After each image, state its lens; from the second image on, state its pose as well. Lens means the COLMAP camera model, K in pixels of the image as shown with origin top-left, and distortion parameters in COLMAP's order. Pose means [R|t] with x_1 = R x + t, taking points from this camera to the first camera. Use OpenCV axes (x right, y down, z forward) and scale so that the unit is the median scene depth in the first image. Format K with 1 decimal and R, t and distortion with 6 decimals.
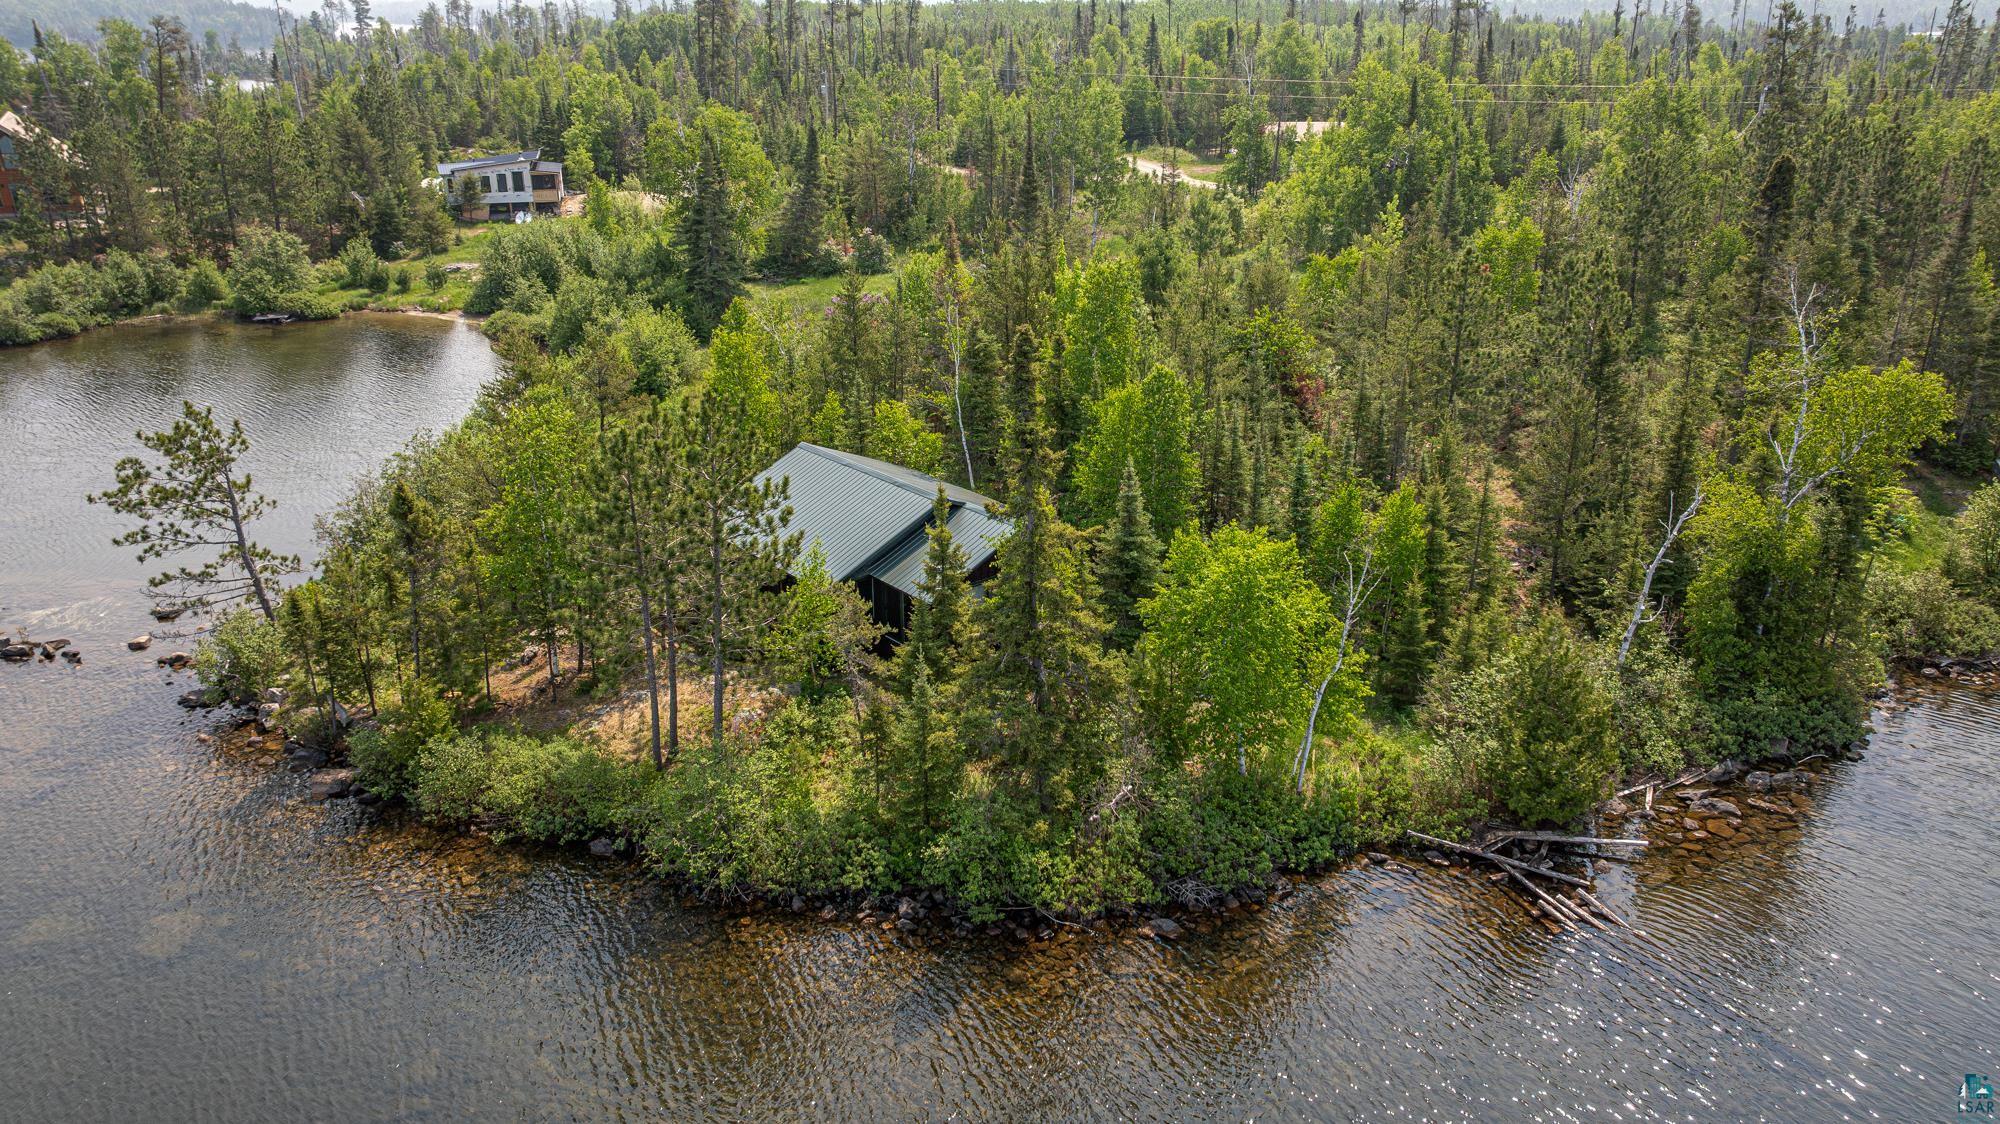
lens RADIAL K [[1385.7, 0, 994.5], [0, 1385.7, 568.9], [0, 0, 1]] dist [-0.028229, 0.026321]
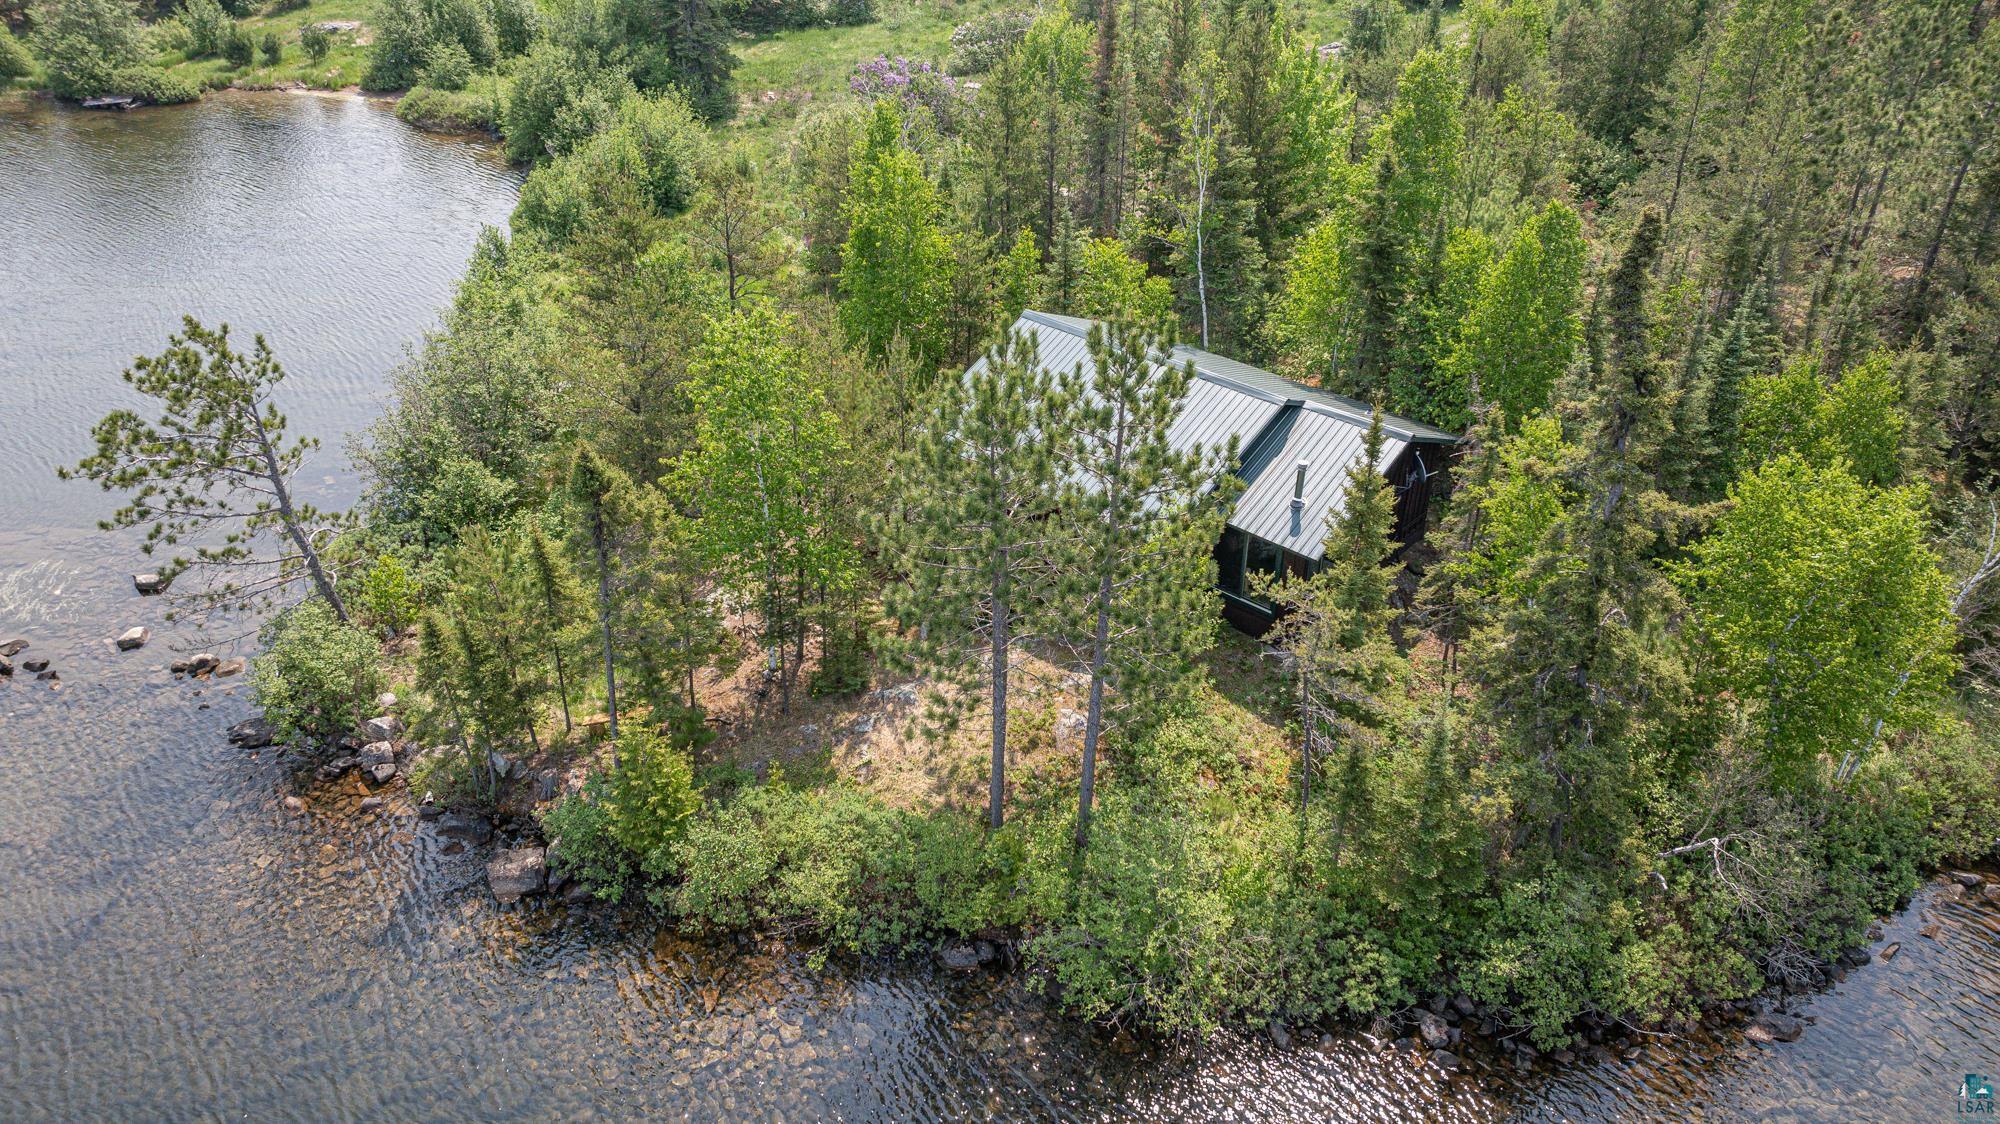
lens RADIAL K [[1385.7, 0, 1005.3], [0, 1385.7, 555.2], [0, 0, 1]] dist [-0.028229, 0.026321]
pose [[0.992058, -0.065031, 0.107668, -0.257121], [0.044703, 0.982382, 0.181461, -0.104550], [-0.117572, -0.175207, 0.977486, 0.265512]]
